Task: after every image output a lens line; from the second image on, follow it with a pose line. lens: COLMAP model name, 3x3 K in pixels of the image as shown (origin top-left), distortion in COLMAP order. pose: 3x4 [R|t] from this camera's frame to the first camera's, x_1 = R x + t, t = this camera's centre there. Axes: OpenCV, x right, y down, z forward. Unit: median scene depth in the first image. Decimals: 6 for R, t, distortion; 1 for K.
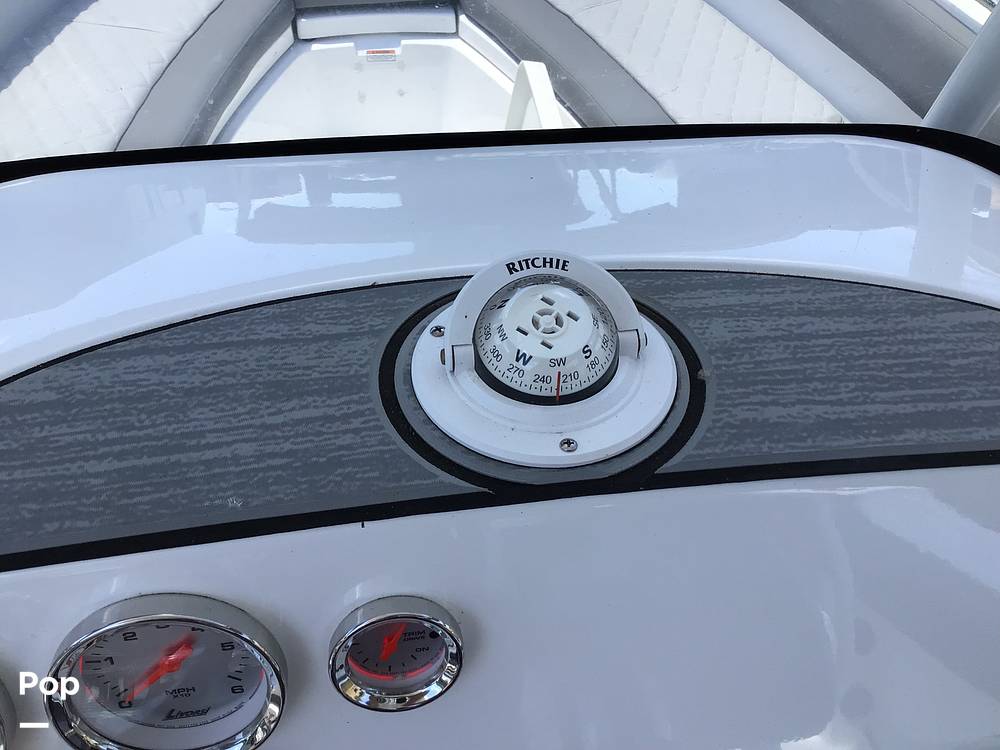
lens RADIAL K [[911.9, 0, 504.7], [0, 911.9, 378.8], [0, 0, 1]] dist [0.006194, 0.000000]
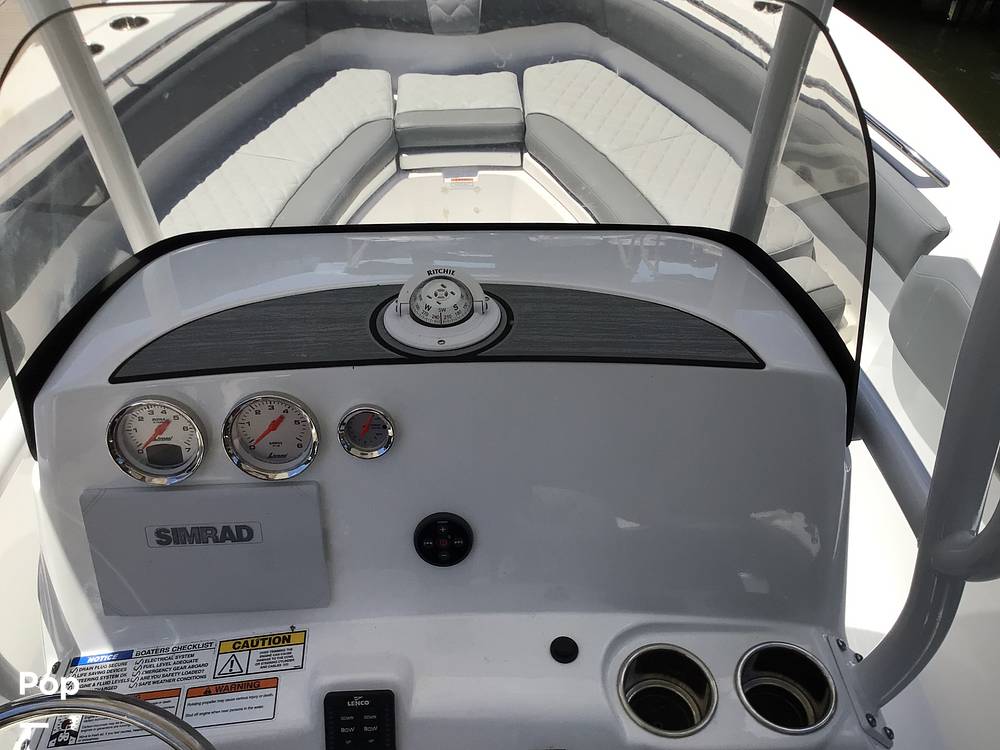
lens RADIAL K [[911.9, 0, 493.8], [0, 911.9, 371.7], [0, 0, 1]] dist [0.006194, 0.000000]
pose [[0.990729, 0.042481, -0.129044, 0.483122], [-0.059638, 0.989434, -0.132154, 0.426945], [0.122066, 0.138624, 0.982793, -1.227341]]
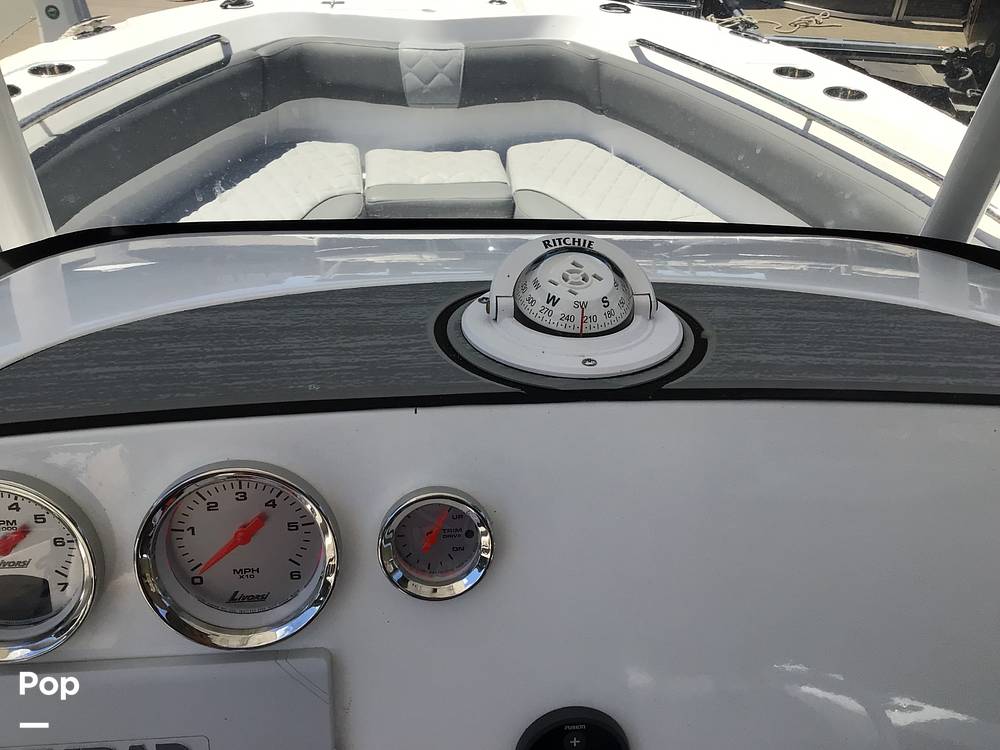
lens RADIAL K [[911.9, 0, 500.4], [0, 911.9, 383.9], [0, 0, 1]] dist [0.006194, 0.000000]
pose [[0.997927, 0.027627, -0.058126, 0.022652], [-0.041907, 0.964401, -0.261103, 0.393812], [0.048844, 0.262998, 0.963559, -0.148446]]
